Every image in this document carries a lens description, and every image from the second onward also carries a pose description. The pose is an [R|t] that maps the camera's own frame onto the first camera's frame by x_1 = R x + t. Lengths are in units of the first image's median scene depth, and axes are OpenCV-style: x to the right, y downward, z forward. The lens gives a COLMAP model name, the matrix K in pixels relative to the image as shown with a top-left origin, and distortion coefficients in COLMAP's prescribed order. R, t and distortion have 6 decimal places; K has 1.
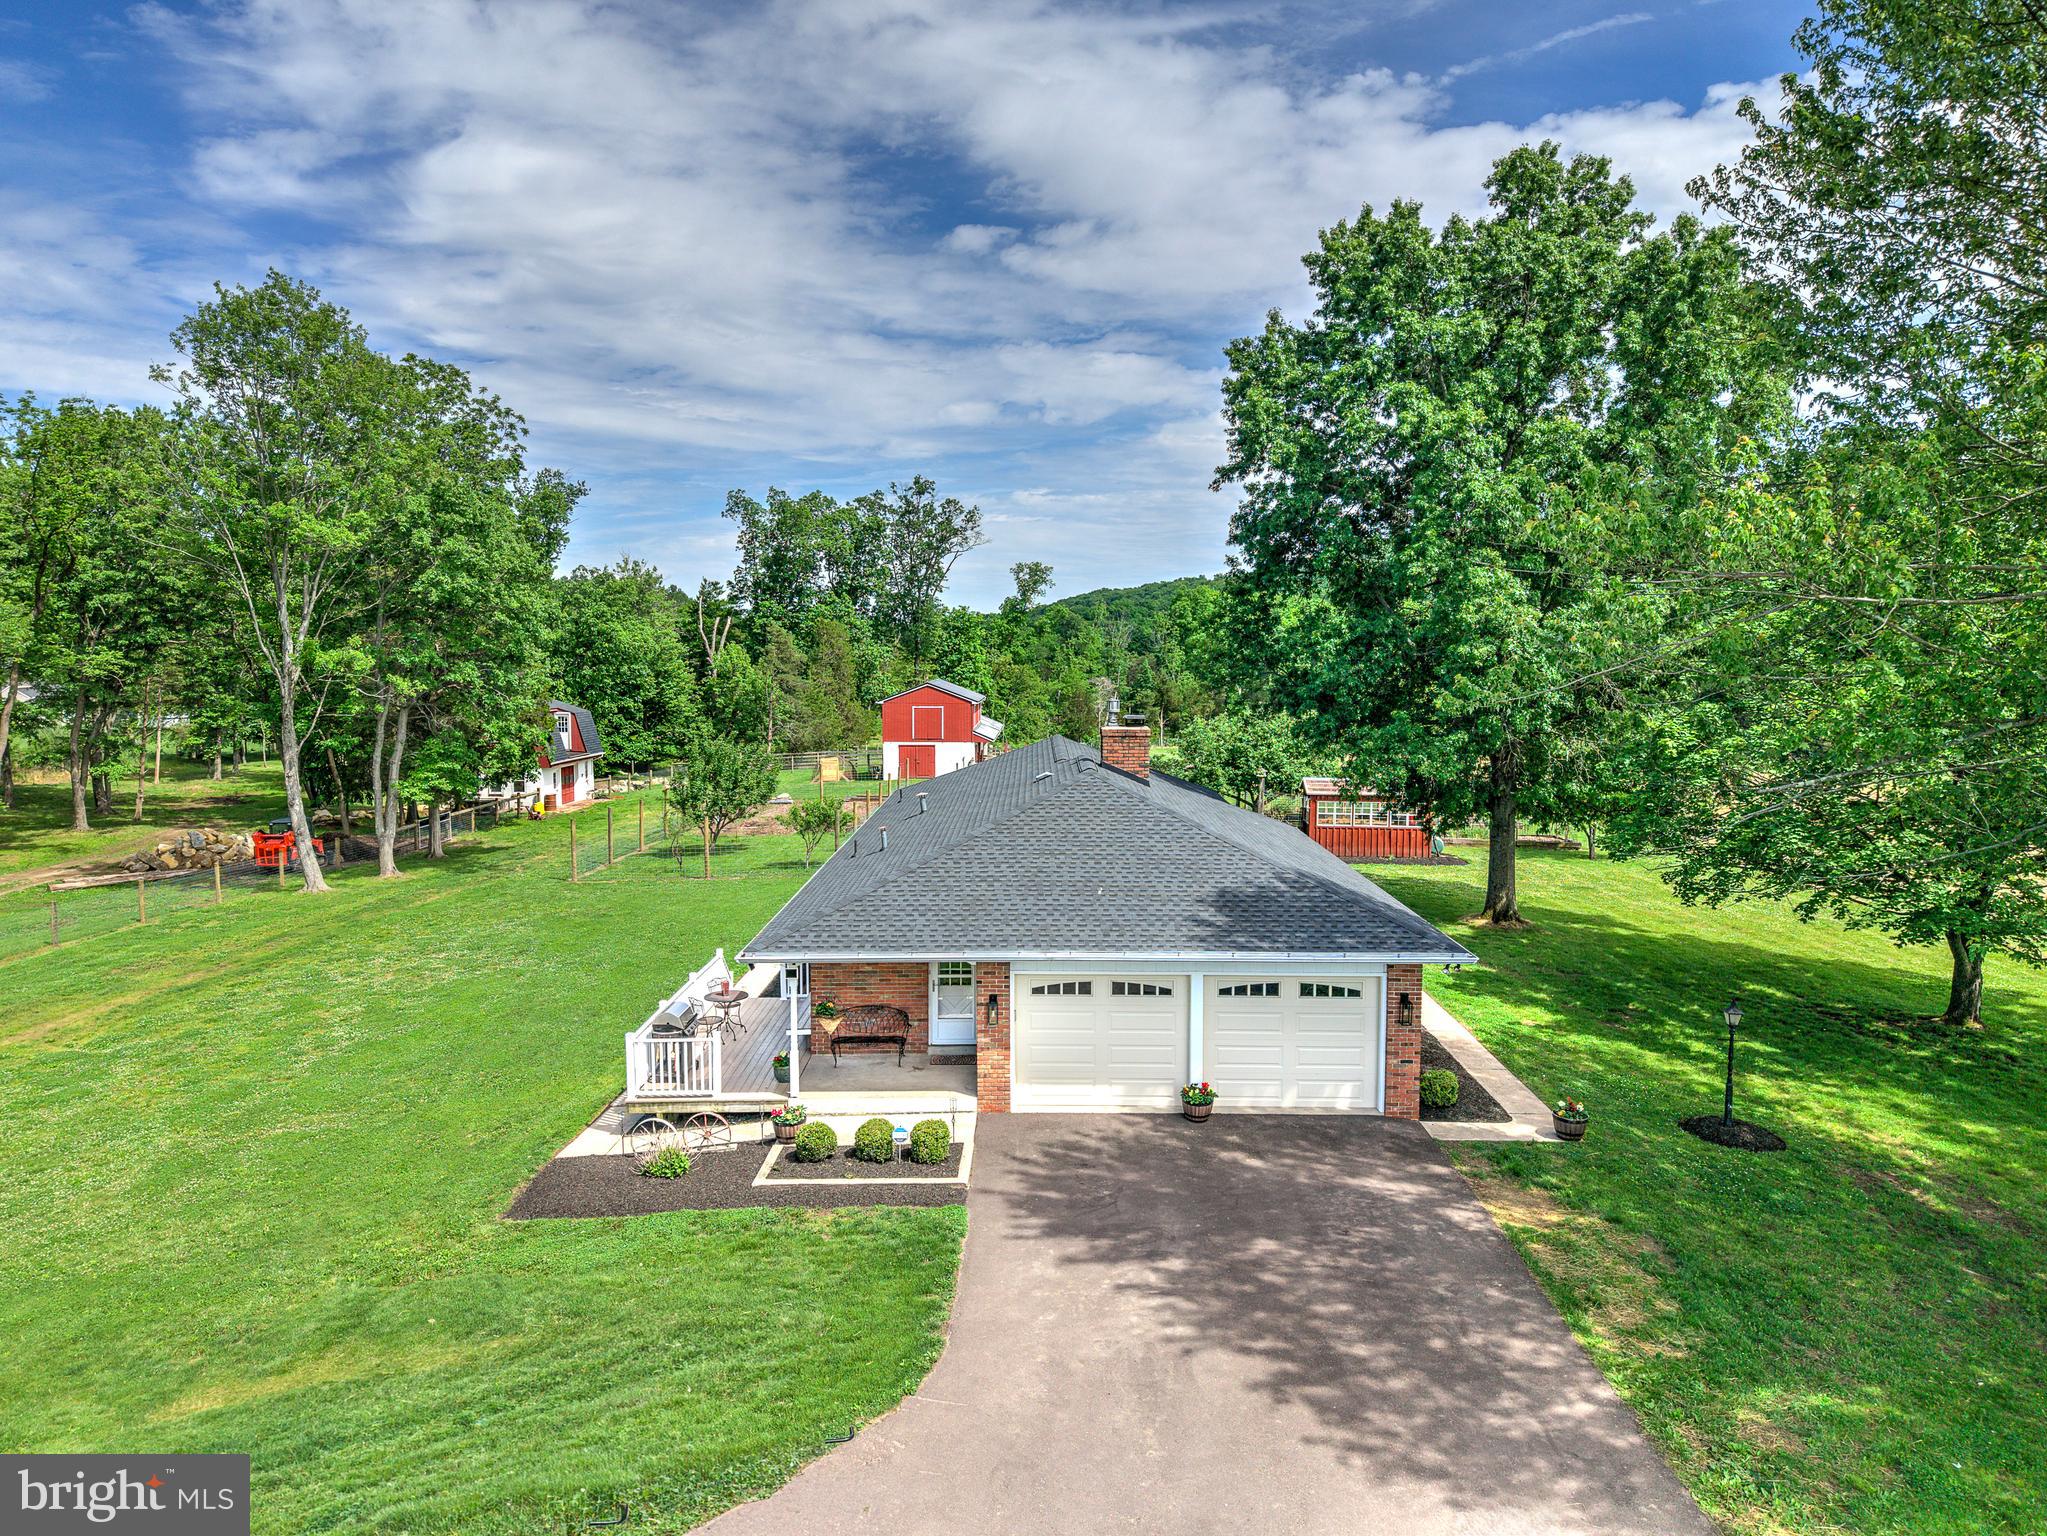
lens RADIAL K [[1576.6, 0, 1035.9], [0, 1576.6, 768.6], [0, 0, 1]] dist [0.051008, -0.061422]
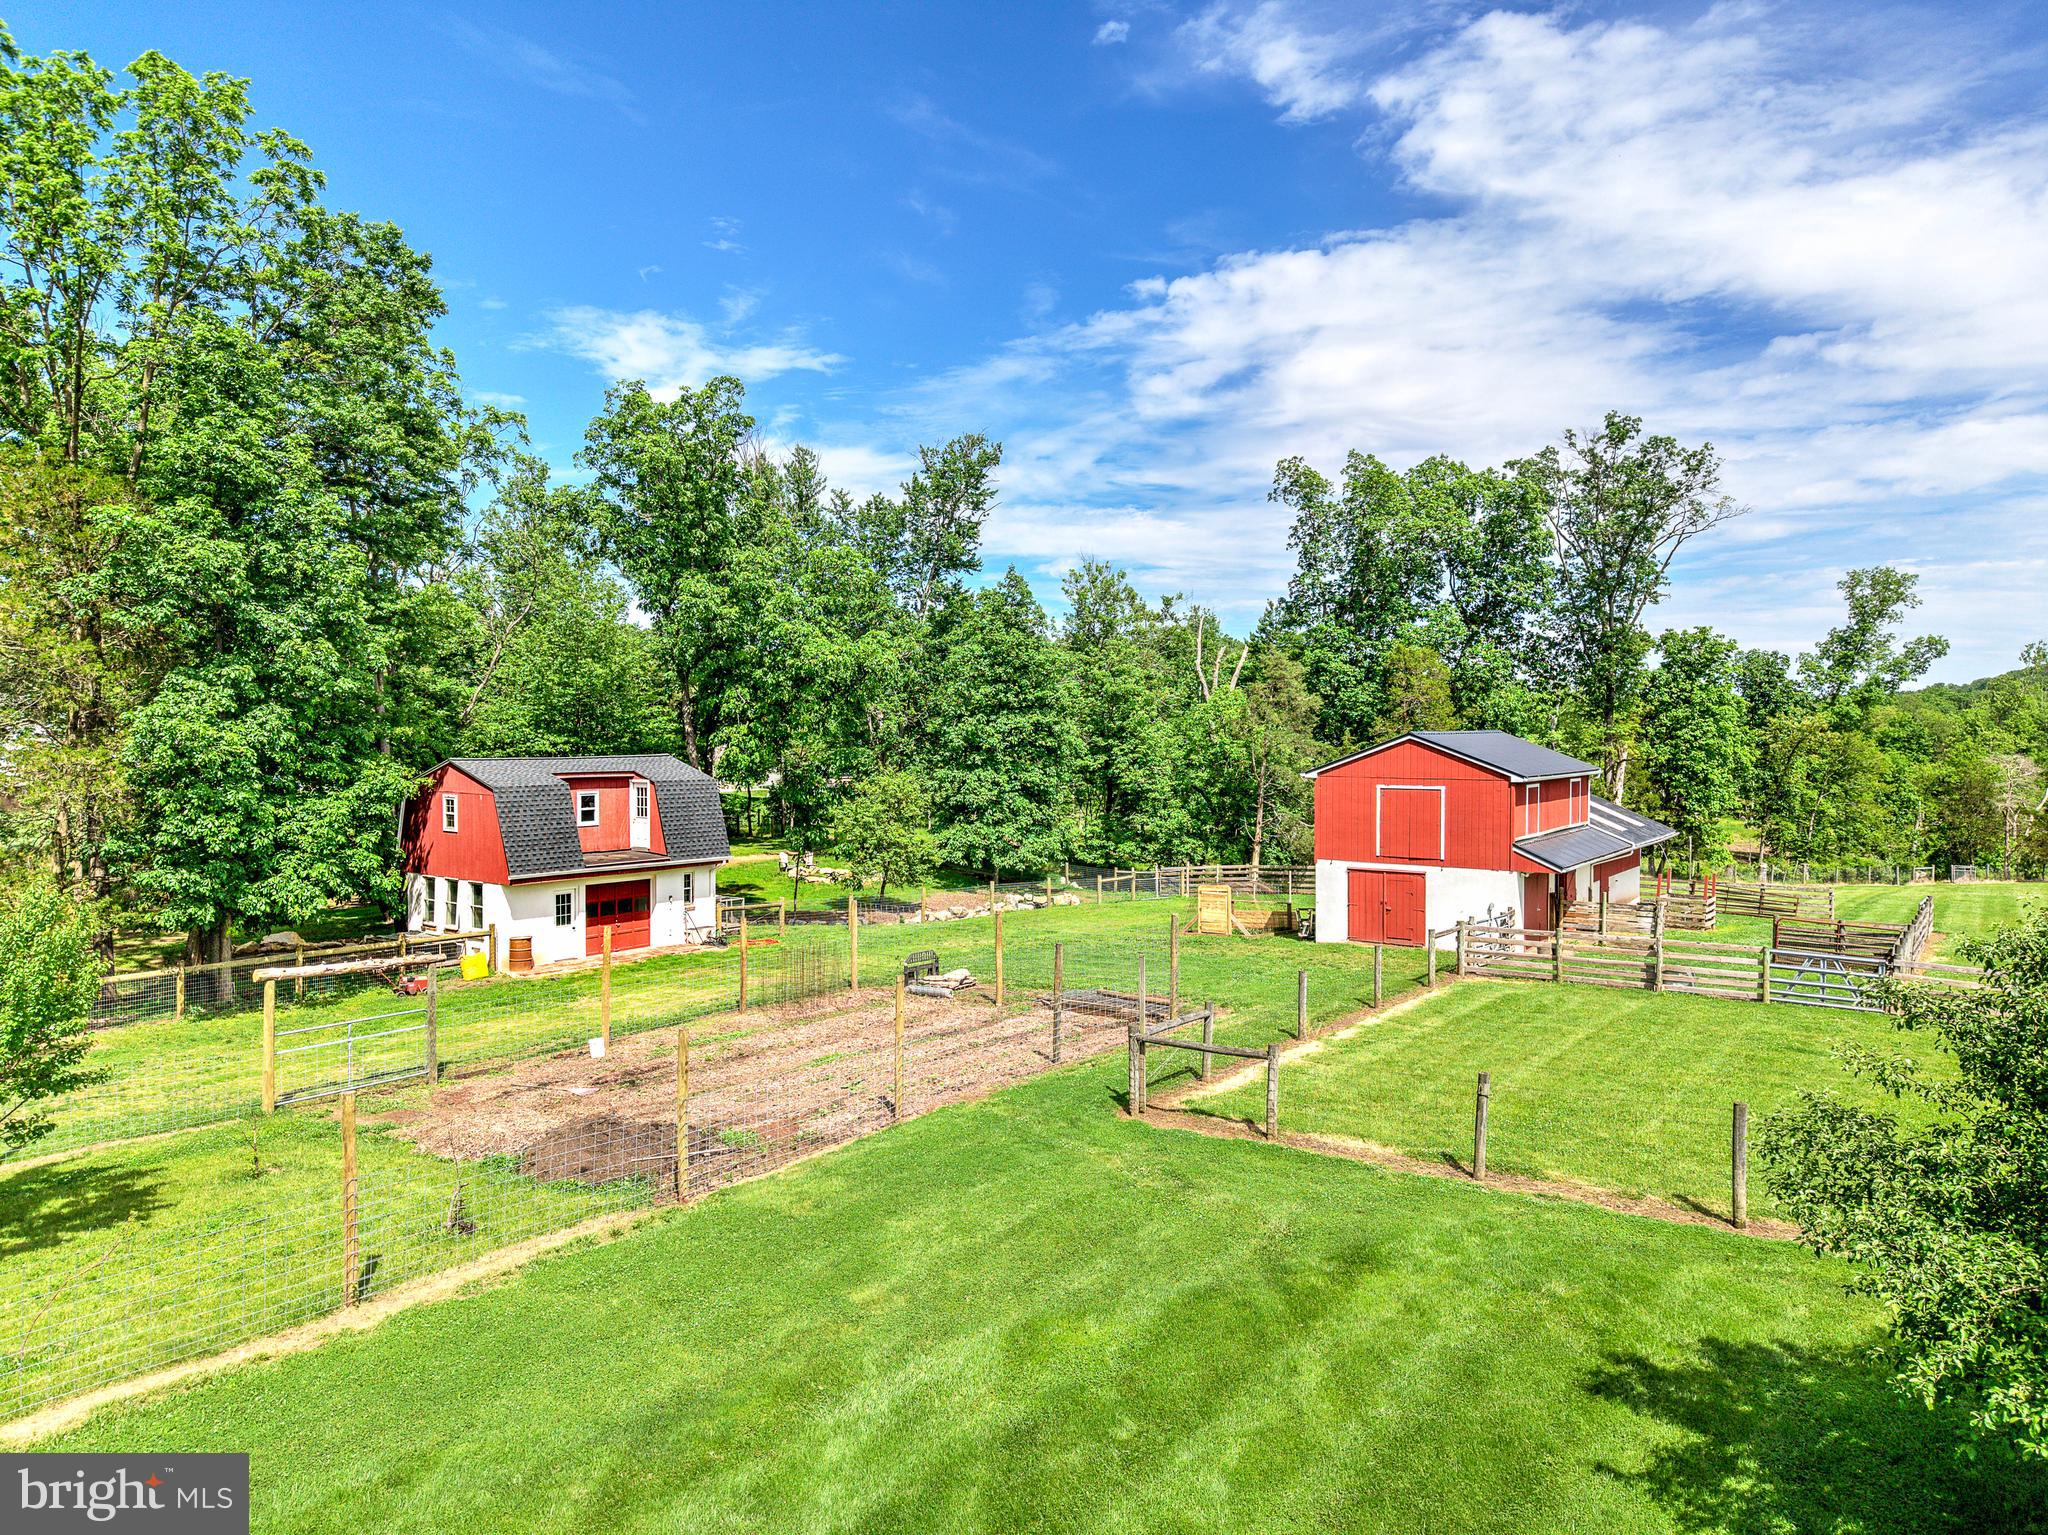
lens RADIAL K [[1405.8, 0, 1024.0], [0, 1405.8, 767.5], [0, 0, 1]] dist [0.064159, -0.076282]
pose [[0.822930, 0.006973, -0.568100, 0.049523], [-0.041471, 0.997994, -0.047825, -0.015035], [0.566627, 0.062916, 0.821569, 0.438812]]
